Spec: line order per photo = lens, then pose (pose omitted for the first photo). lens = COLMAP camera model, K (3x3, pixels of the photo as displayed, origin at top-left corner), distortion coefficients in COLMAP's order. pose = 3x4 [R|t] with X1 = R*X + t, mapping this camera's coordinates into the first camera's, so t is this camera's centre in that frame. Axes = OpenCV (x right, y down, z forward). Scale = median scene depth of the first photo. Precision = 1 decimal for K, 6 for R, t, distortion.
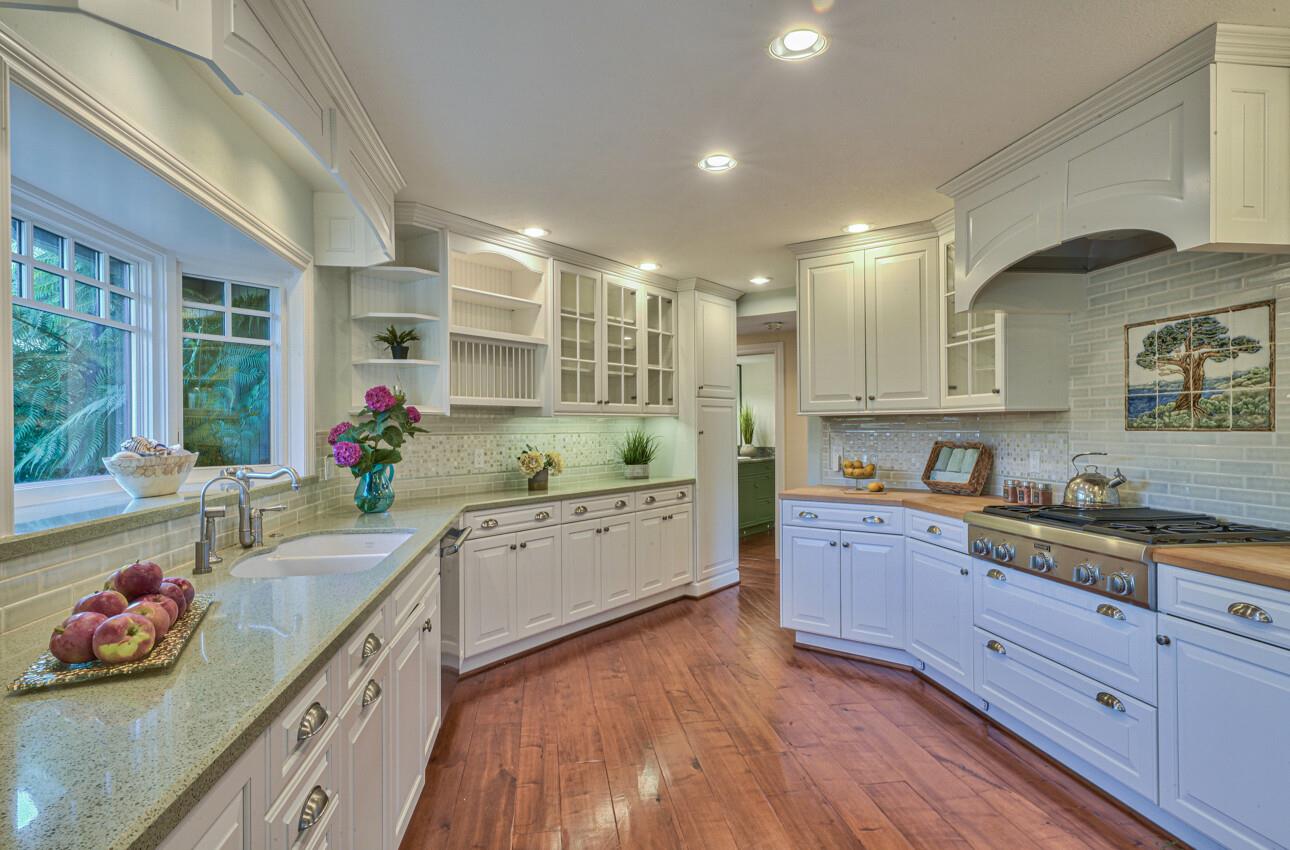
lens RADIAL K [[680.4, 0, 626.7], [0, 680.4, 432.1], [0, 0, 1]] dist [0.001779, 0.000138]
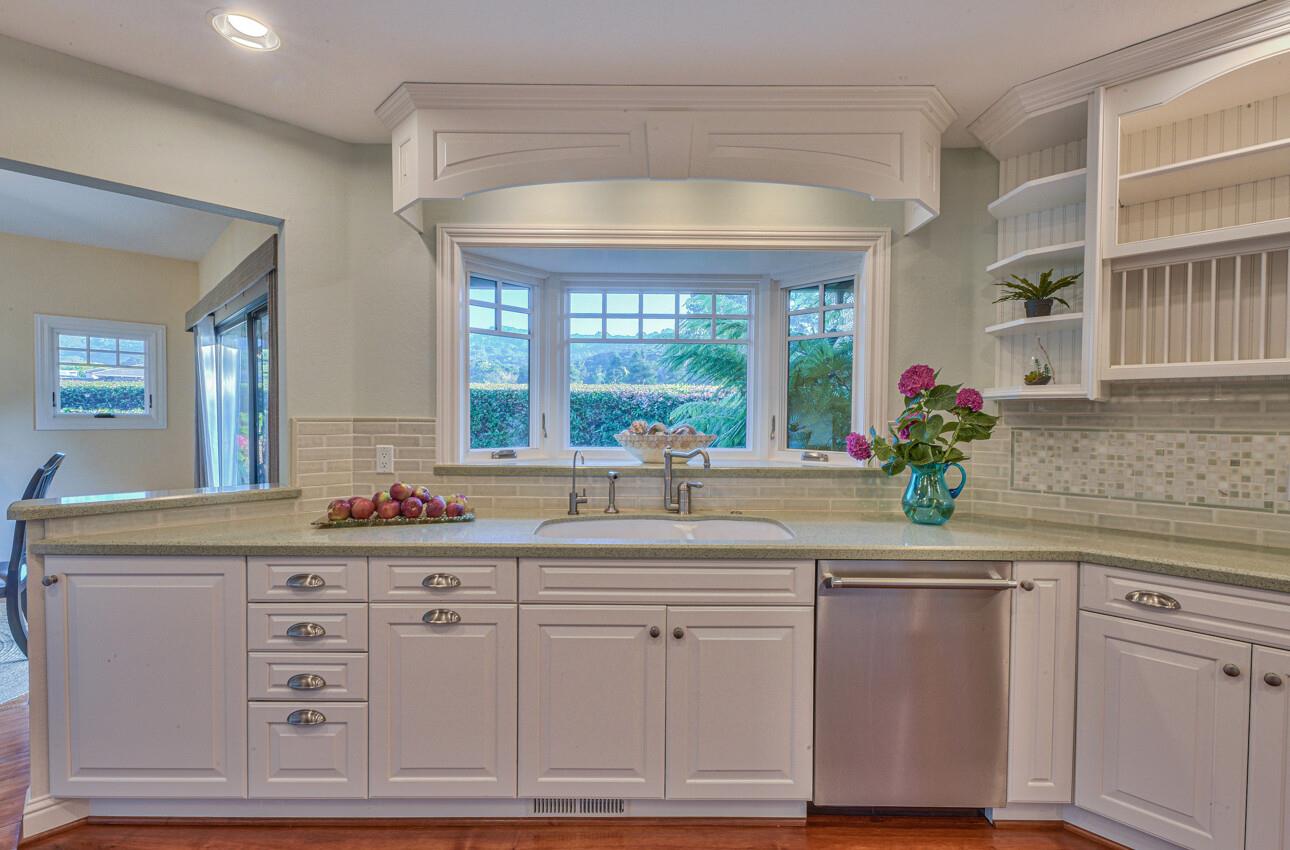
lens RADIAL K [[561.0, 0, 631.4], [0, 561.0, 426.1], [0, 0, 1]] dist [0.001060, 0.000013]
pose [[-0.111229, 0.026455, -0.993443, 0.359962], [-0.012516, 0.999529, 0.028018, -0.011987], [0.993716, 0.015551, -0.110846, 0.828640]]
